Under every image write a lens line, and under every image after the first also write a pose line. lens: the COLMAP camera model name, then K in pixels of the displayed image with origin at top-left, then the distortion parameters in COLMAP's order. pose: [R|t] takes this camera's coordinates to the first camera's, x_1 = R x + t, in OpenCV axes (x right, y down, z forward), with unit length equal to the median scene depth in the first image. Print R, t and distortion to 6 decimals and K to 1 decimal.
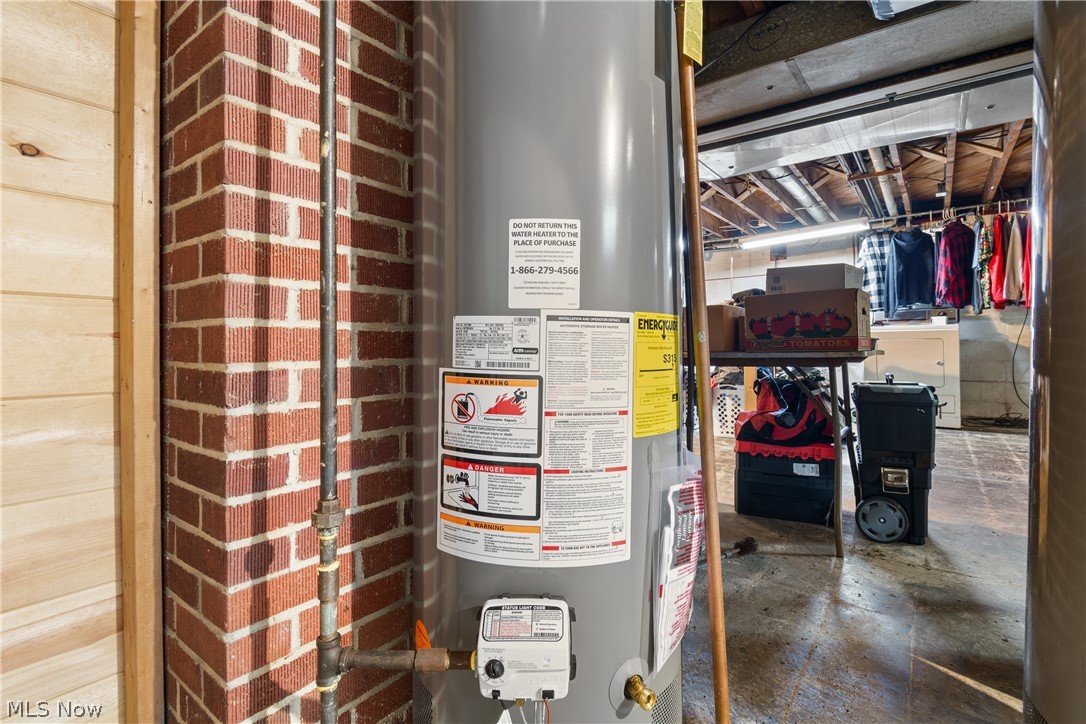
lens RADIAL K [[517.2, 0, 547.1], [0, 517.2, 350.8], [0, 0, 1]] dist [-0.001870, -0.000589]
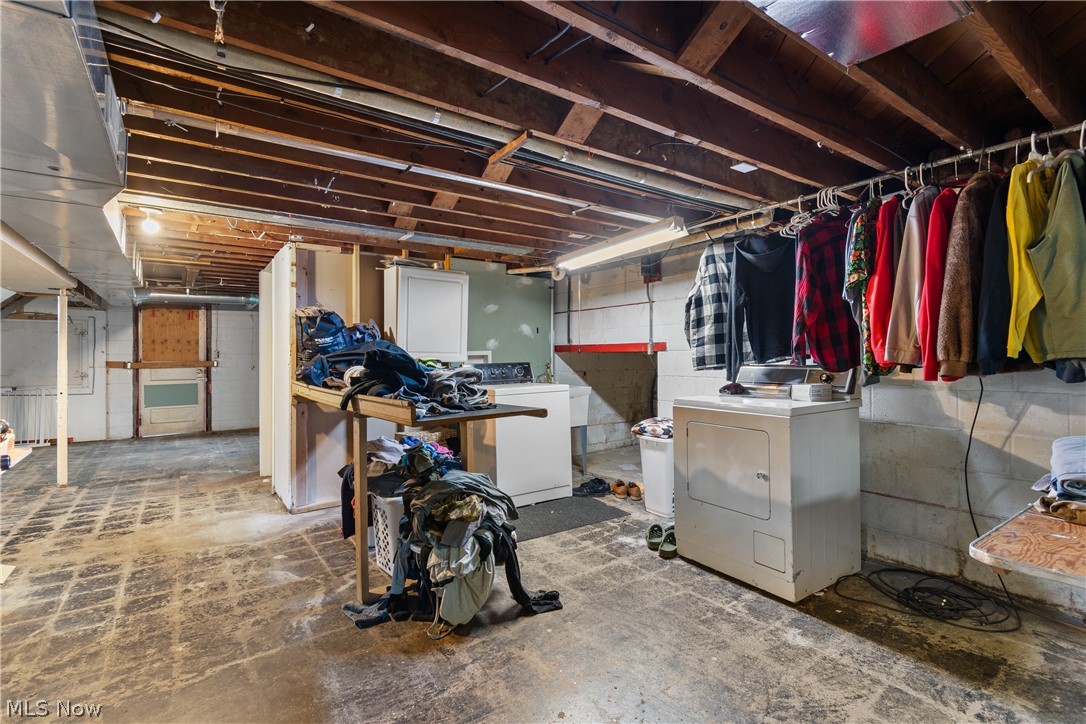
lens RADIAL K [[517.2, 0, 538.7], [0, 517.2, 357.7], [0, 0, 1]] dist [-0.001870, -0.000589]
pose [[0.953802, 0.004907, -0.300395, 0.638034], [-0.005646, 0.999983, -0.001592, -0.090568], [0.300382, 0.003215, 0.953814, 0.370762]]
